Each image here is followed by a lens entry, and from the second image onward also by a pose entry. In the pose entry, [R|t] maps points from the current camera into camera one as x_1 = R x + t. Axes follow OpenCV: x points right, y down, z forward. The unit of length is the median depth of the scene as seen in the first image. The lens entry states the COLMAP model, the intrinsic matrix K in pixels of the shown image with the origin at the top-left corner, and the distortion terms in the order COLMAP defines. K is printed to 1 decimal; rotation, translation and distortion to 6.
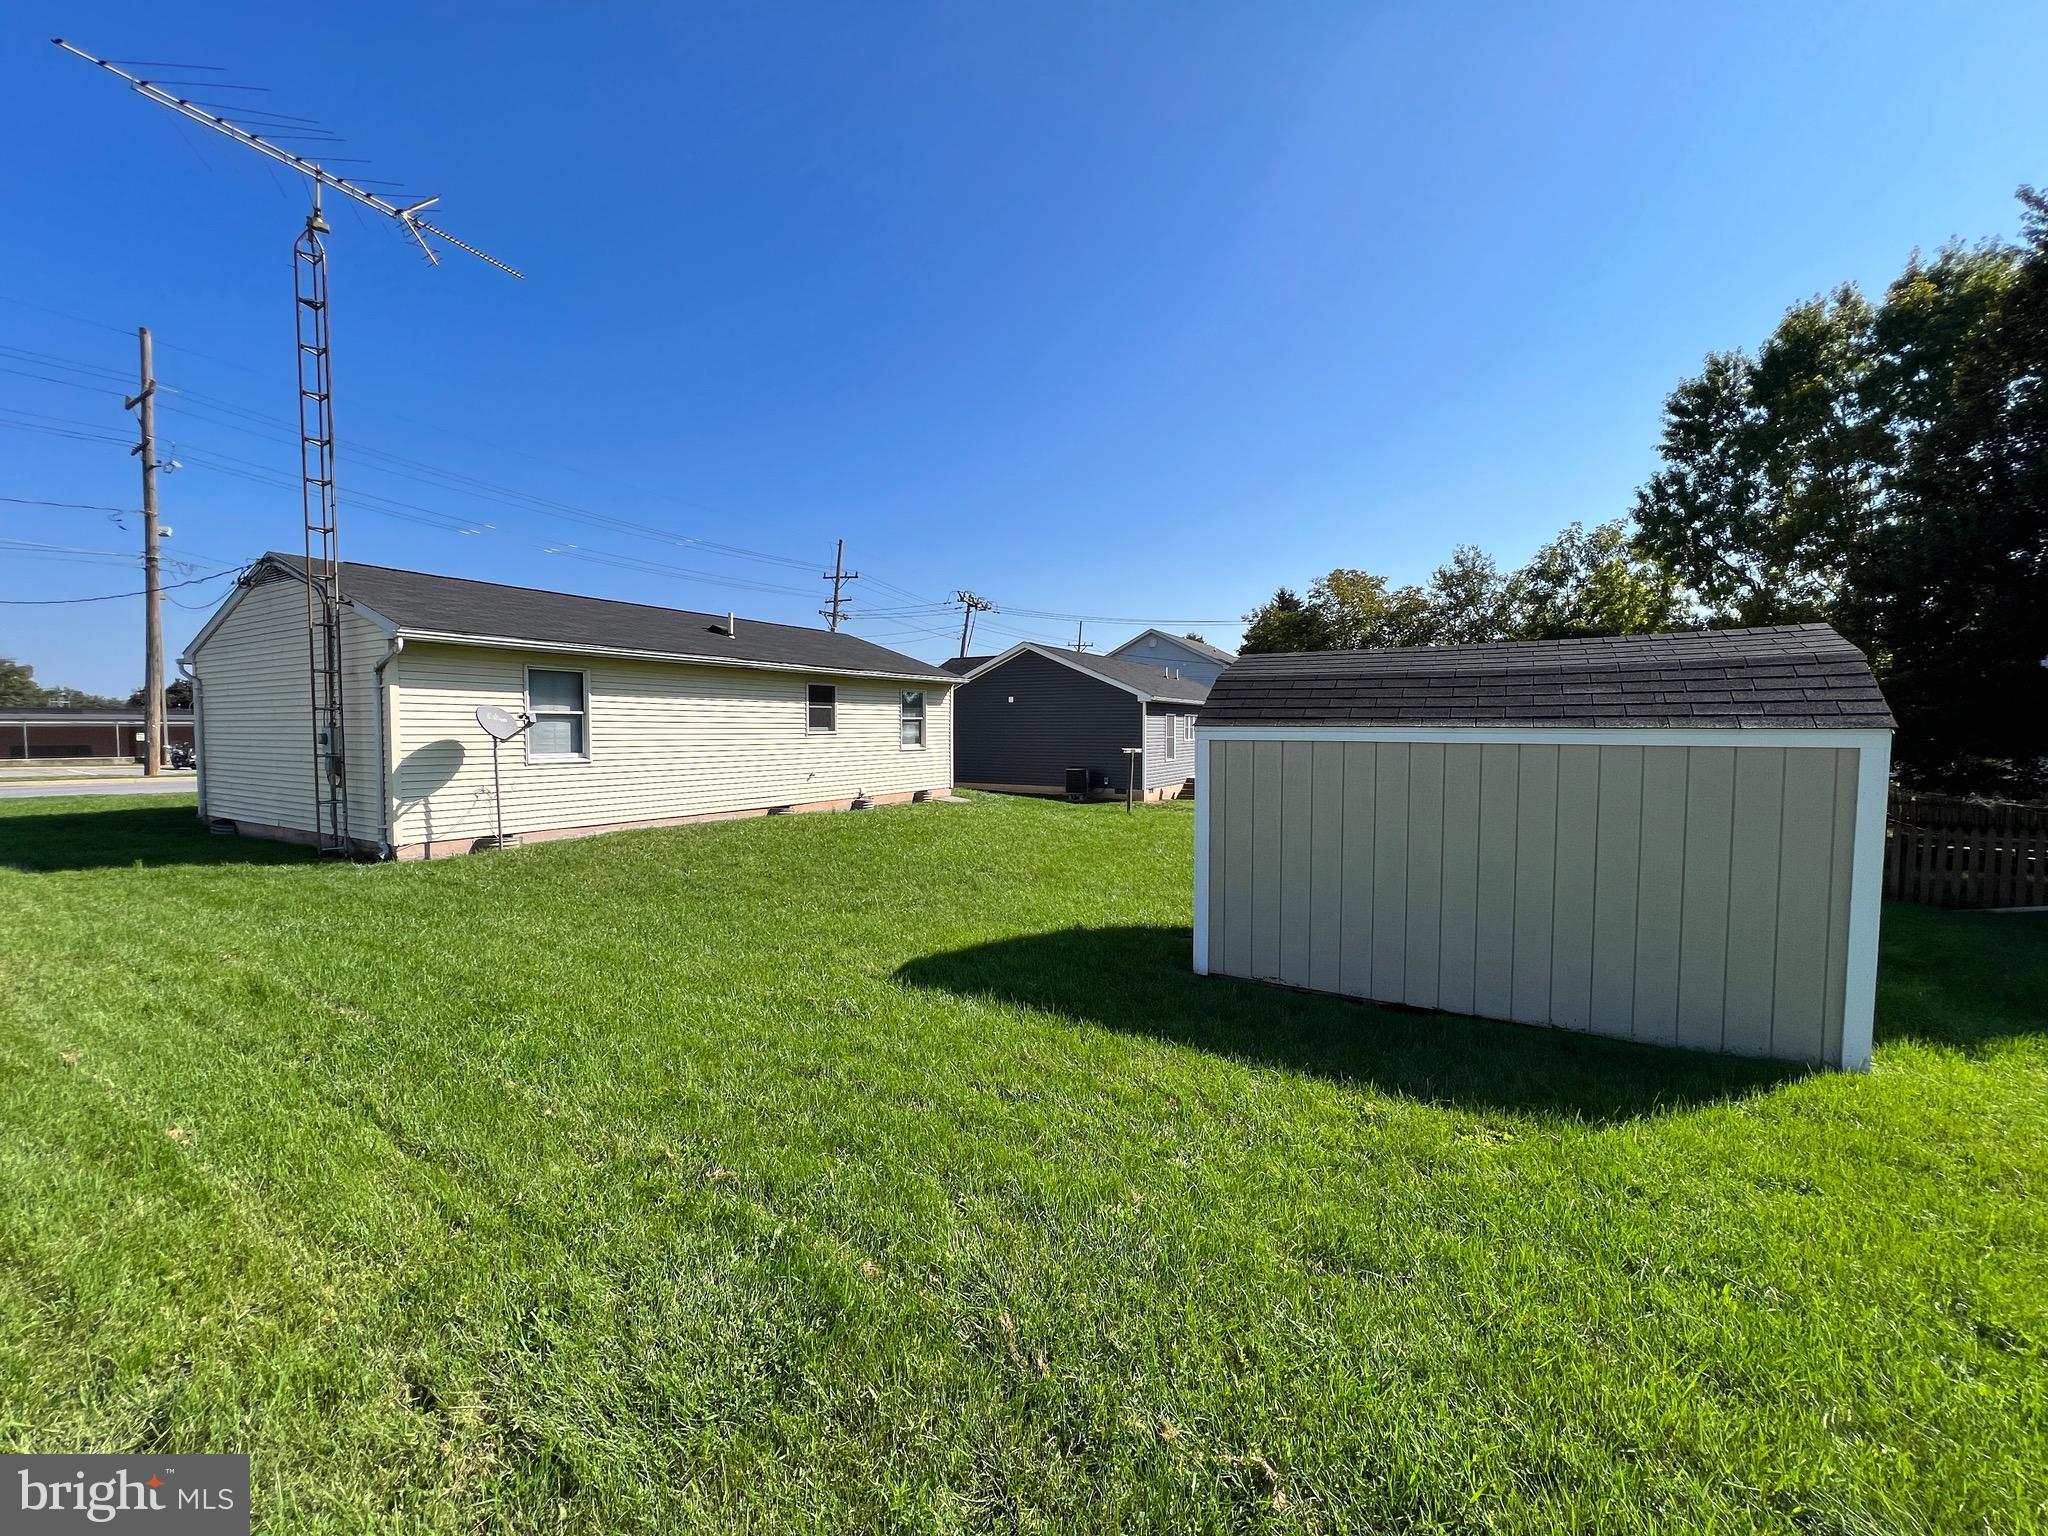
lens RADIAL K [[819.4, 0, 1026.1], [0, 819.4, 767.9], [0, 0, 1]] dist [-0.005371, 0.001853]
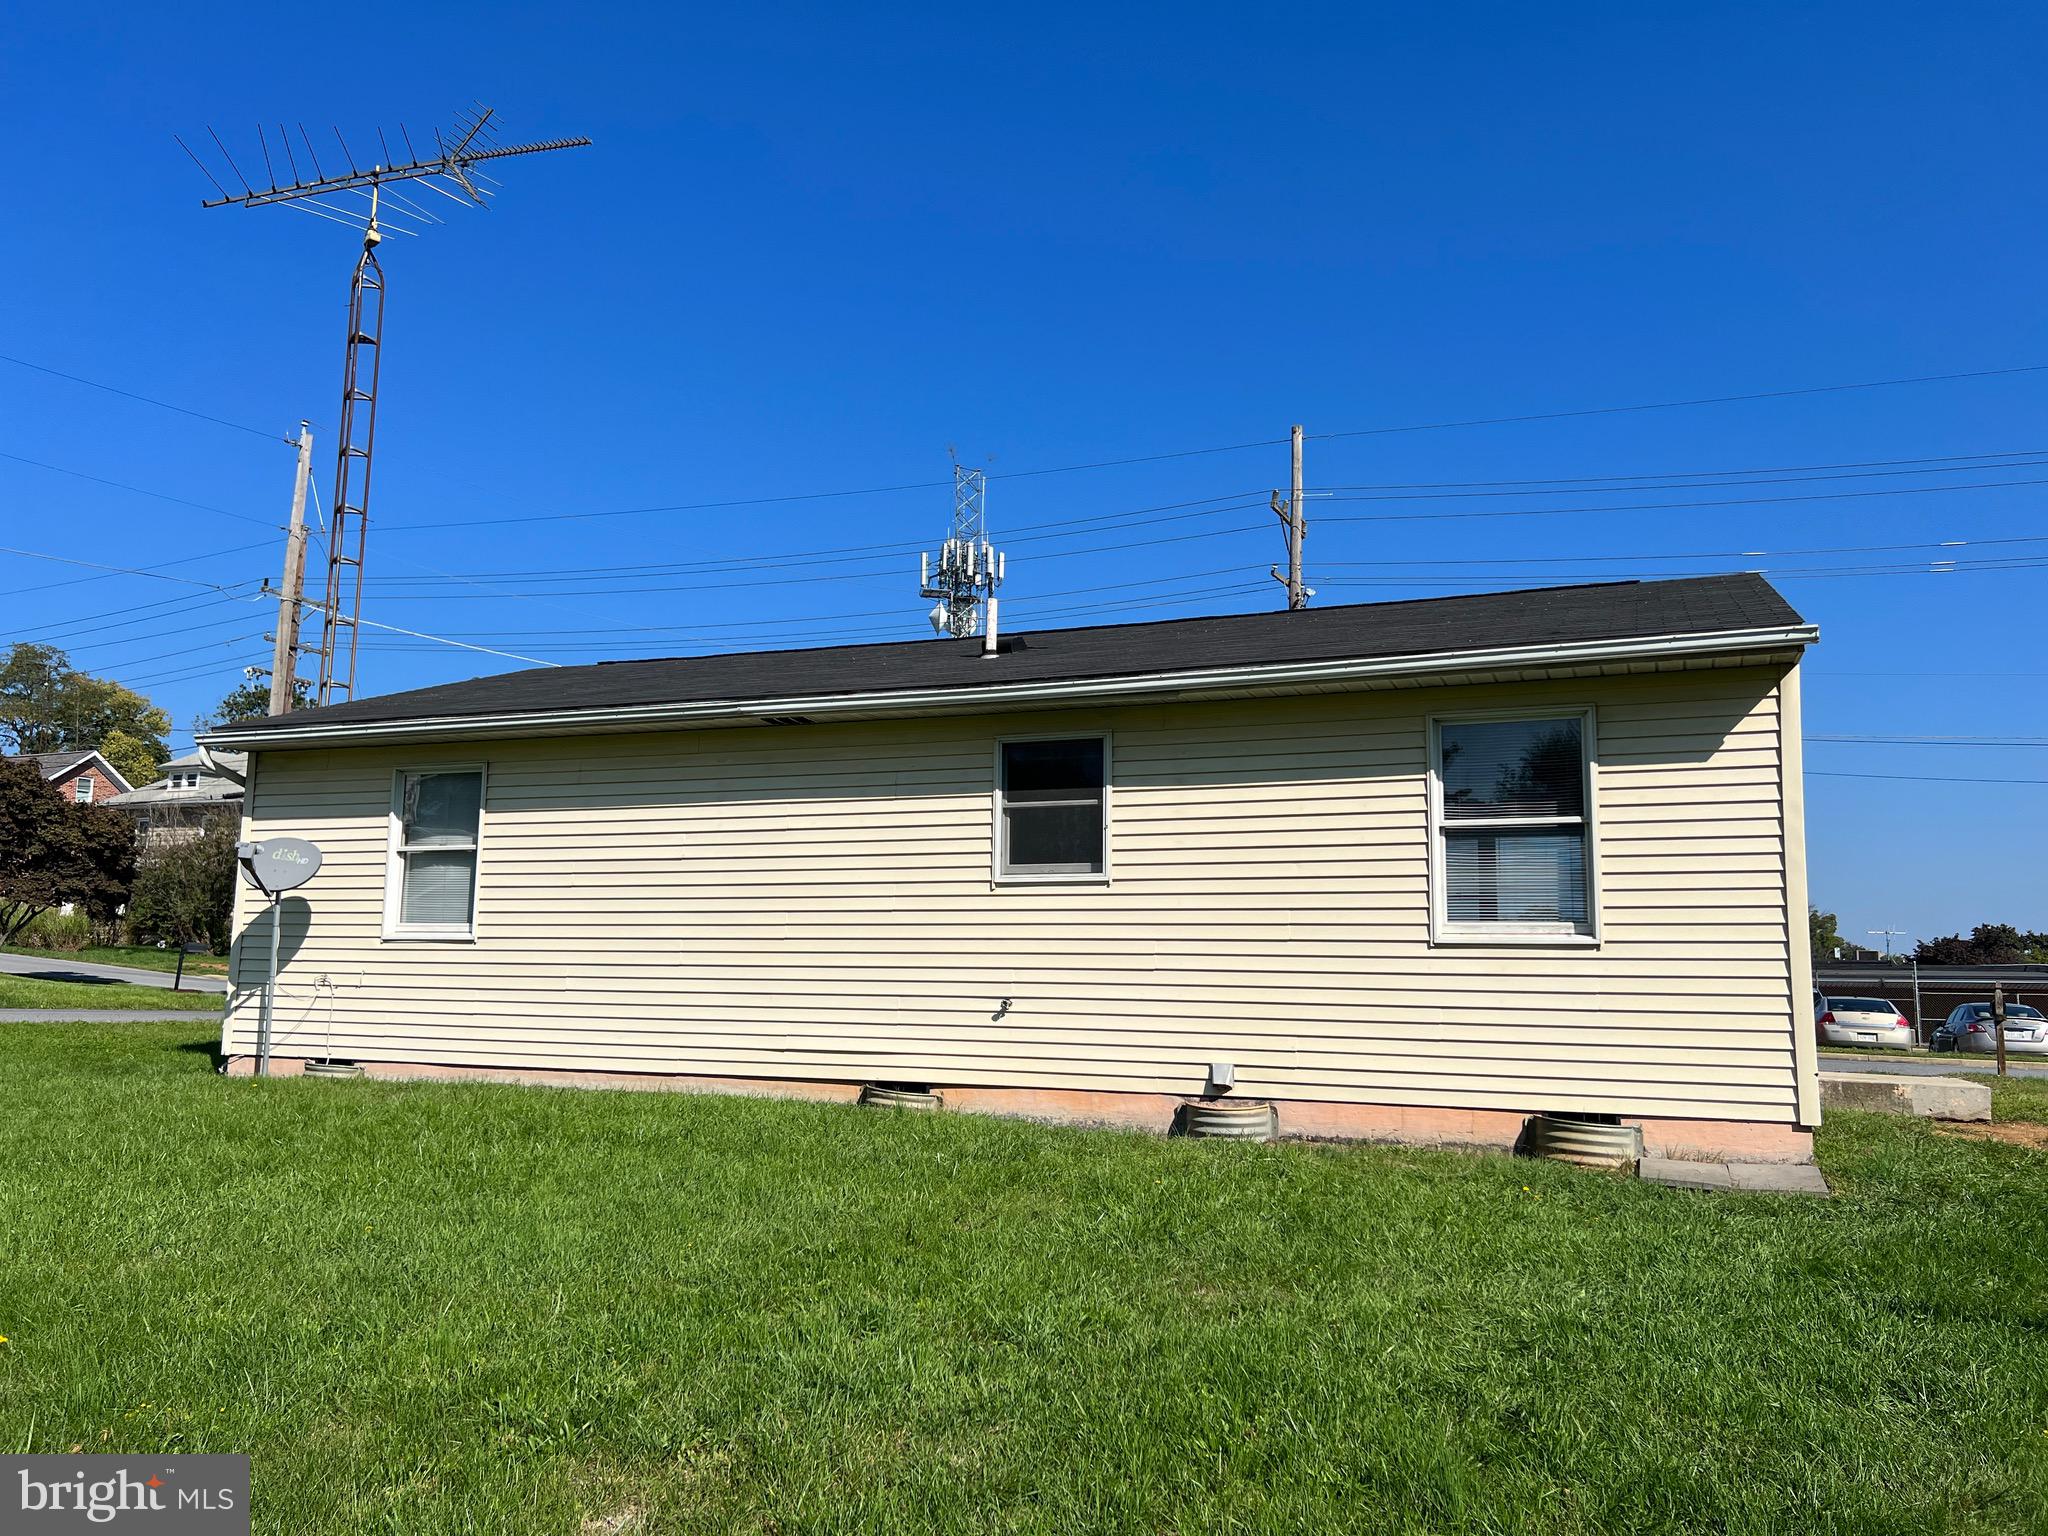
lens RADIAL K [[1538.1, 0, 1020.8], [0, 1538.1, 769.9], [0, 0, 1]] dist [0.044412, -0.047824]
pose [[0.141864, -0.060687, -0.988024, 0.376049], [-0.031594, 0.997333, -0.065796, -0.046839], [0.989382, 0.040549, 0.139568, 0.906822]]
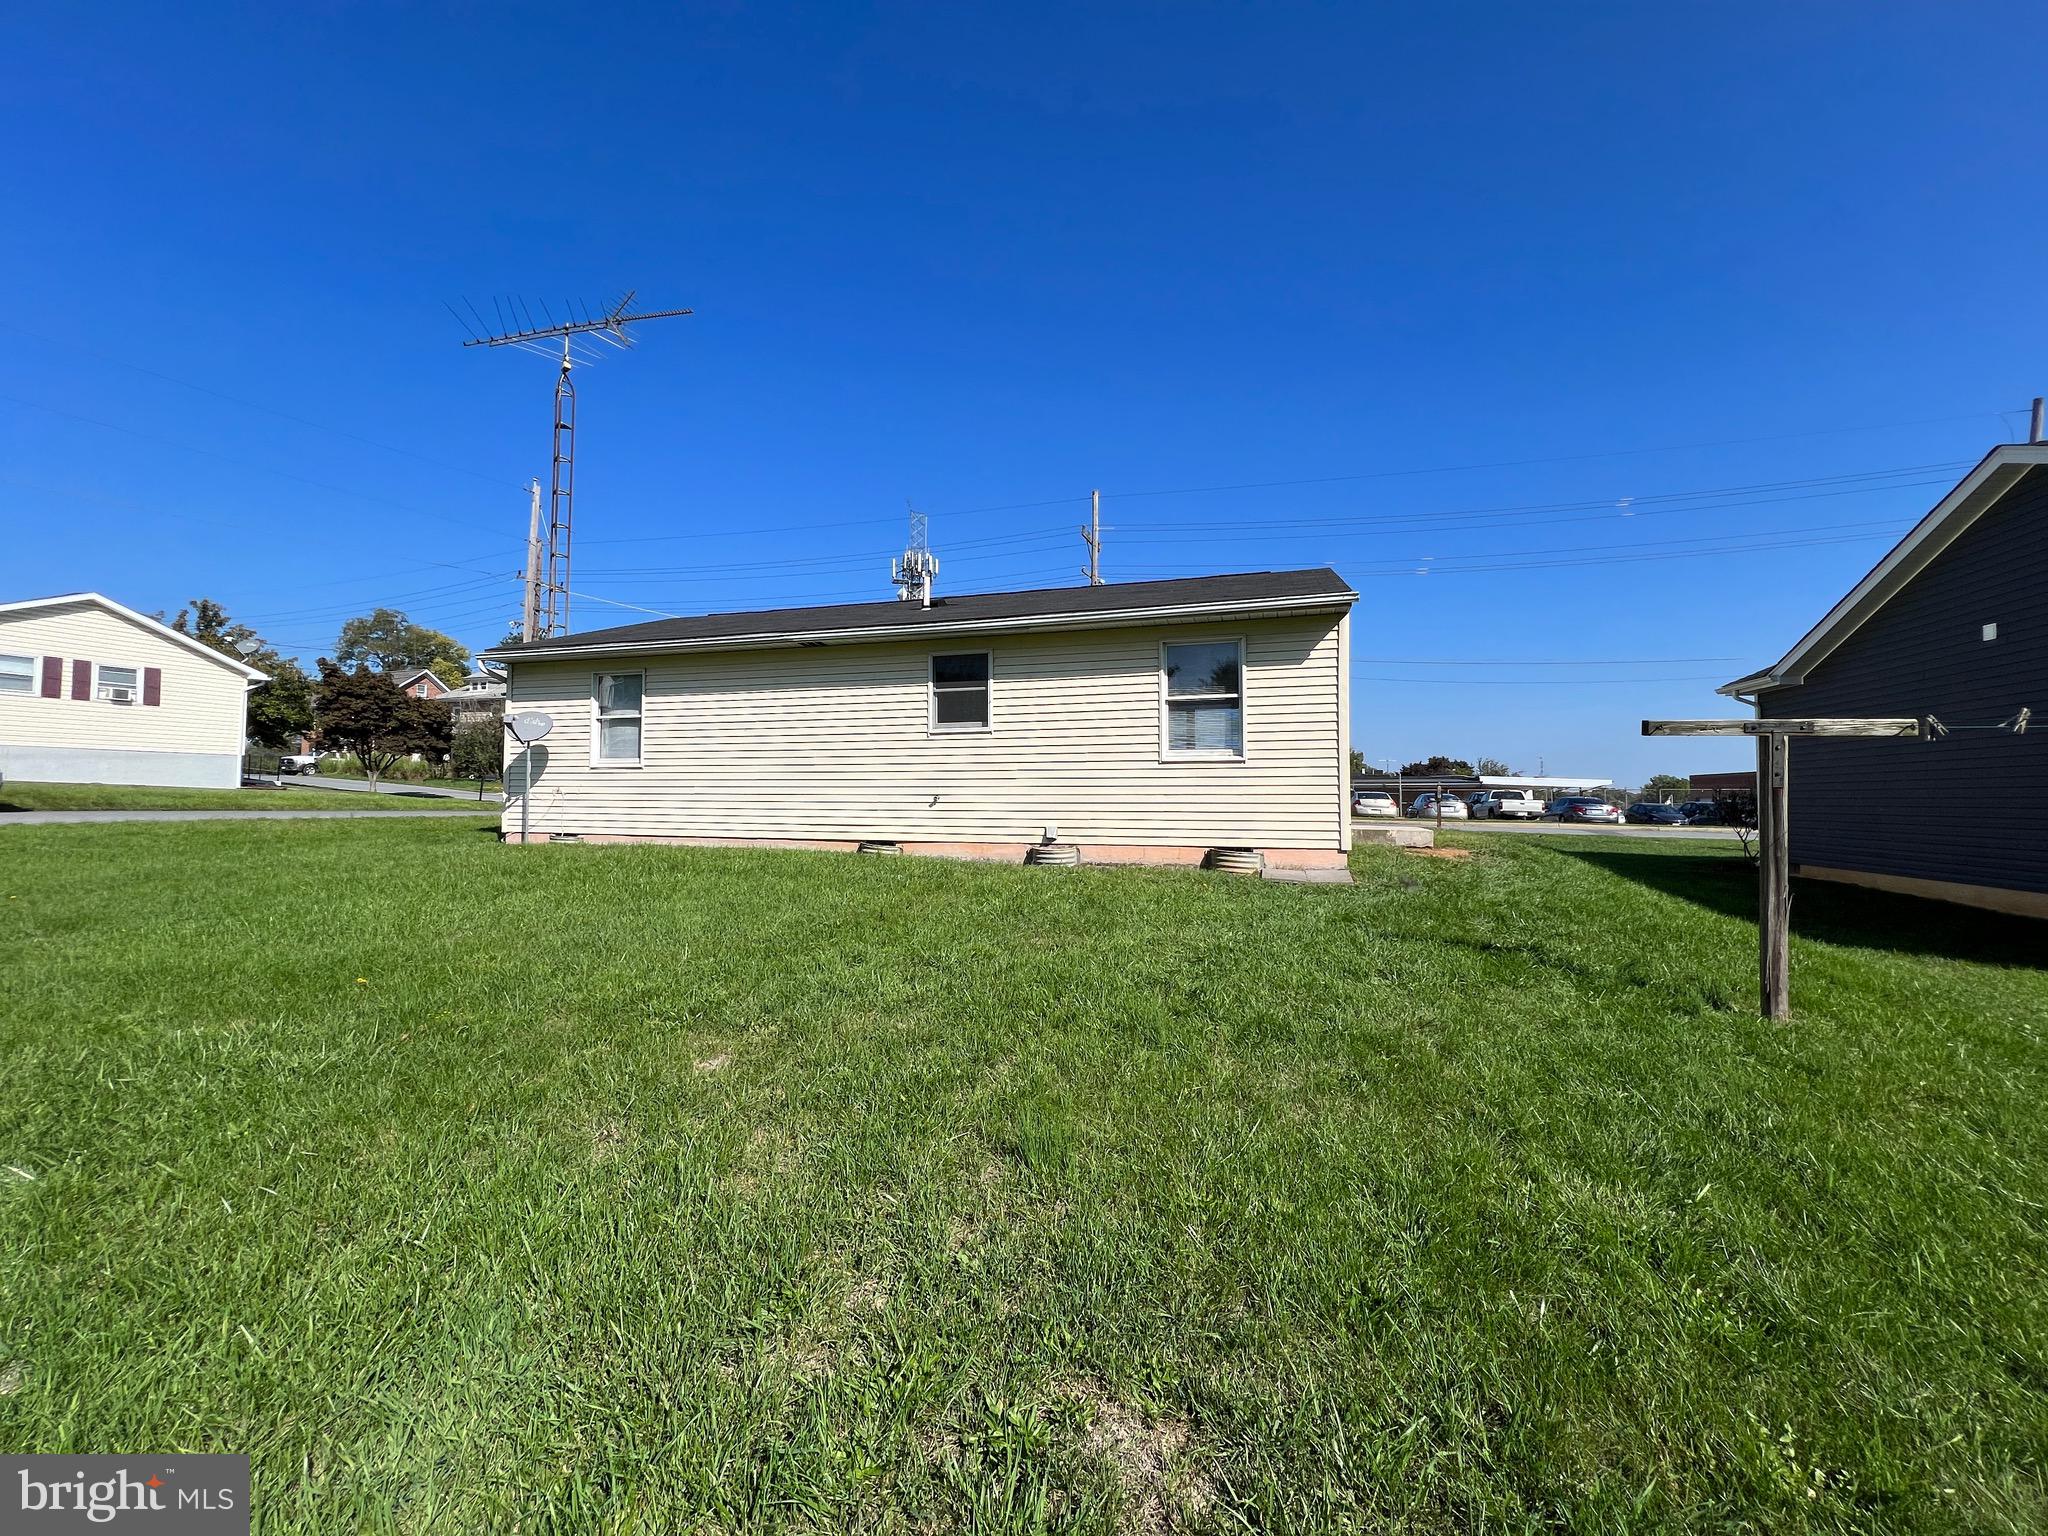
lens RADIAL K [[819.4, 0, 1021.4], [0, 819.4, 757.4], [0, 0, 1]] dist [-0.005371, 0.001853]
pose [[0.226651, 0.029350, -0.973534, 0.367806], [-0.023892, 0.999413, 0.024568, -0.039848], [0.973683, 0.017691, 0.227219, 0.913614]]
